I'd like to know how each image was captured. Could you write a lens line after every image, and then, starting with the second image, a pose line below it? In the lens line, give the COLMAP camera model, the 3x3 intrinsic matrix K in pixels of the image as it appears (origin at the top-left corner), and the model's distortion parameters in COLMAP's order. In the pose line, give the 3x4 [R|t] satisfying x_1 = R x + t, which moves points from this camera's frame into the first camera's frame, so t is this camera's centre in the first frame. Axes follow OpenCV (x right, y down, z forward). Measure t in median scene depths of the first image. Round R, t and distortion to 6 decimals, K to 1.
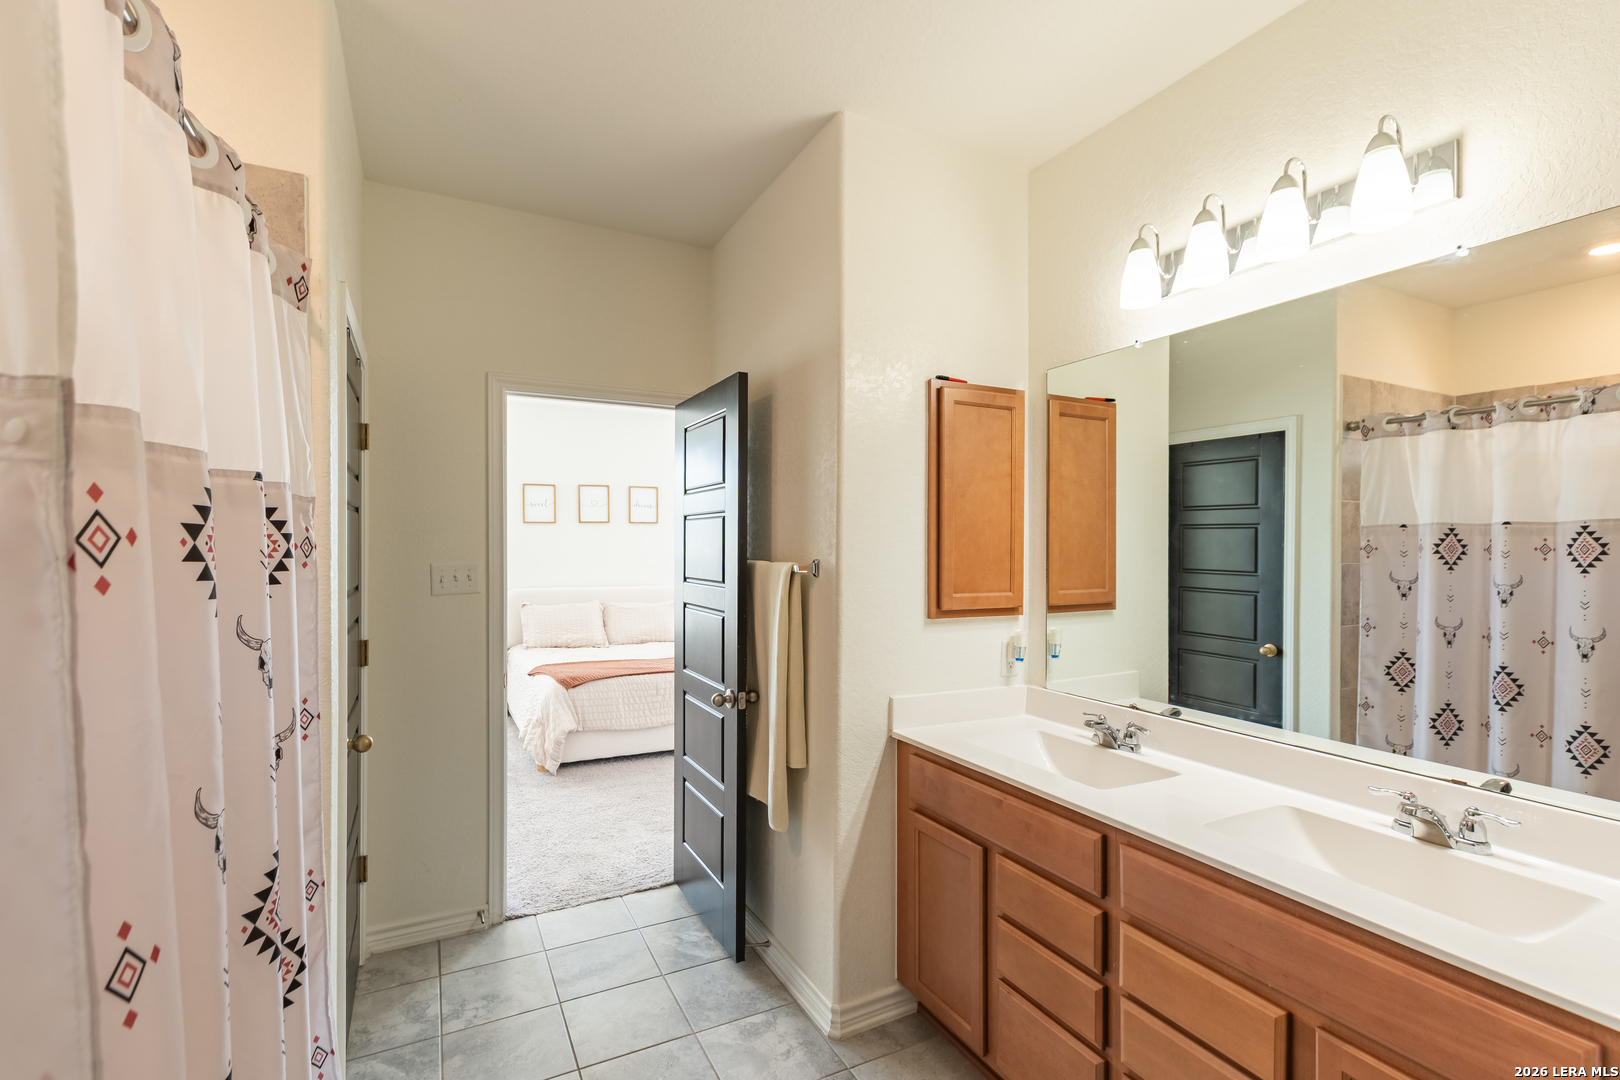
lens RADIAL K [[749.5, 0, 810.0], [0, 749.5, 540.0], [0, 0, 1]] dist [-0.001631, -0.000535]
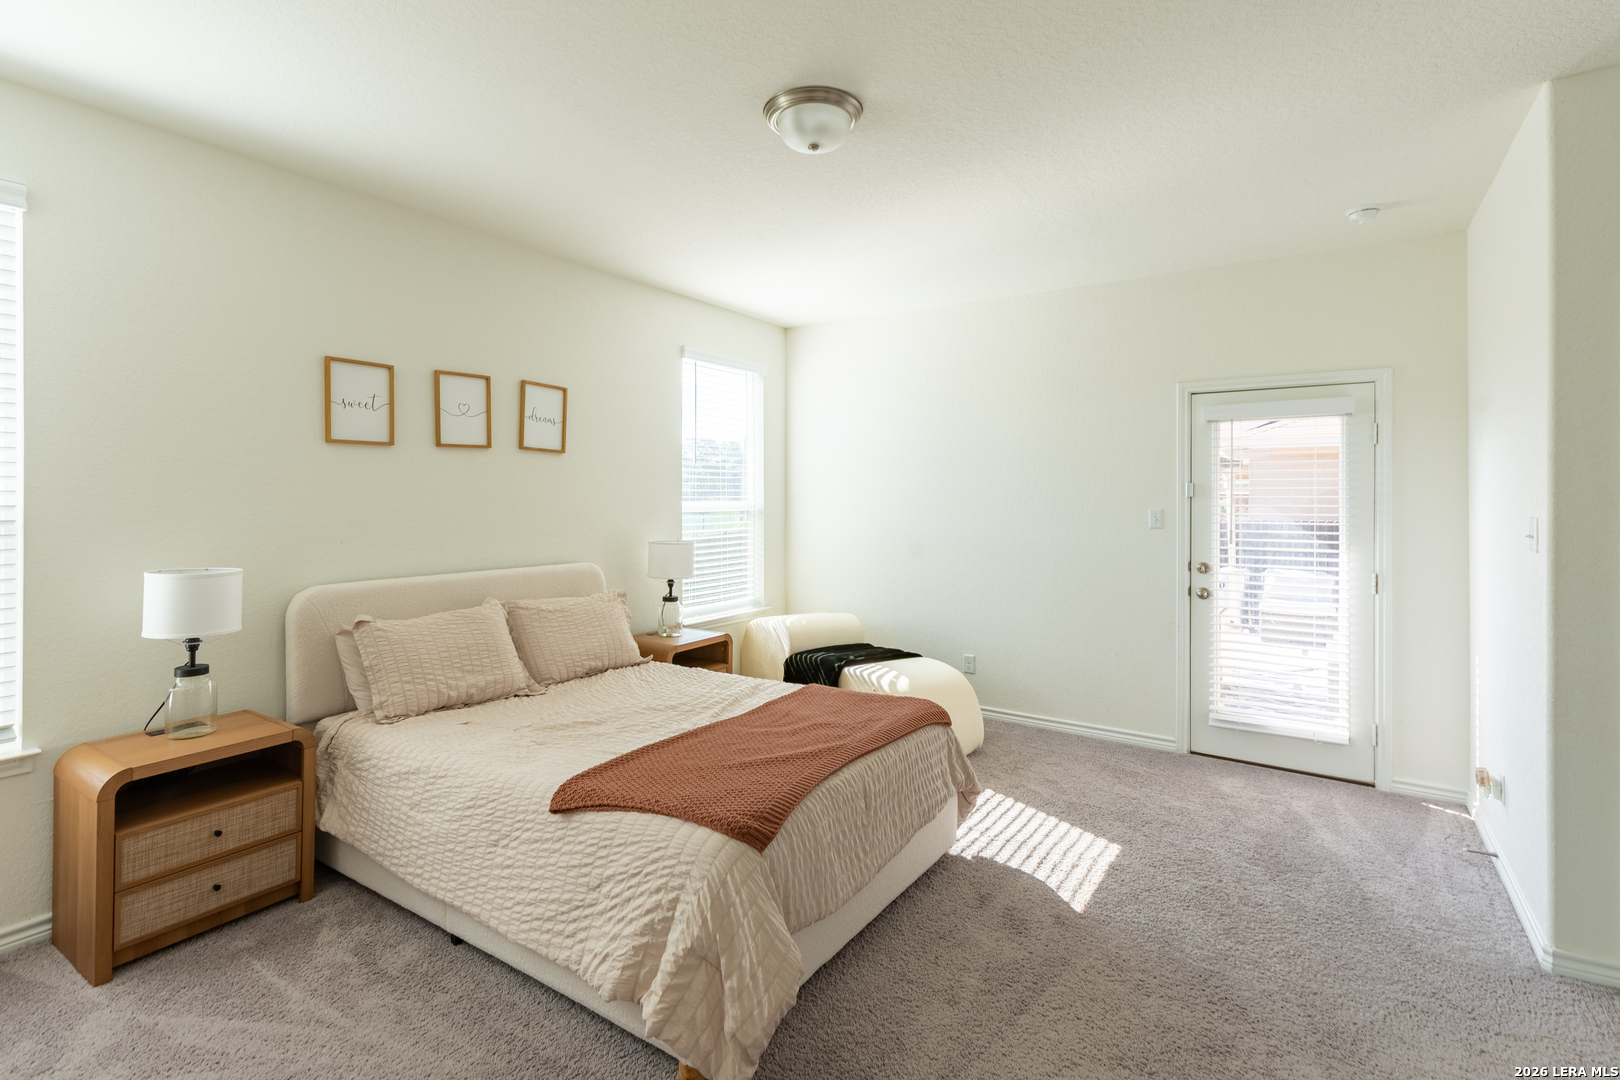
lens RADIAL K [[775.9, 0, 808.7], [0, 775.9, 486.9], [0, 0, 1]] dist [-0.000249, -0.000108]
pose [[0.879241, 0.002944, 0.476368, -0.354704], [-0.002377, 0.999996, -0.001791, 0.004716], [-0.476371, 0.000442, 0.879244, 0.445269]]
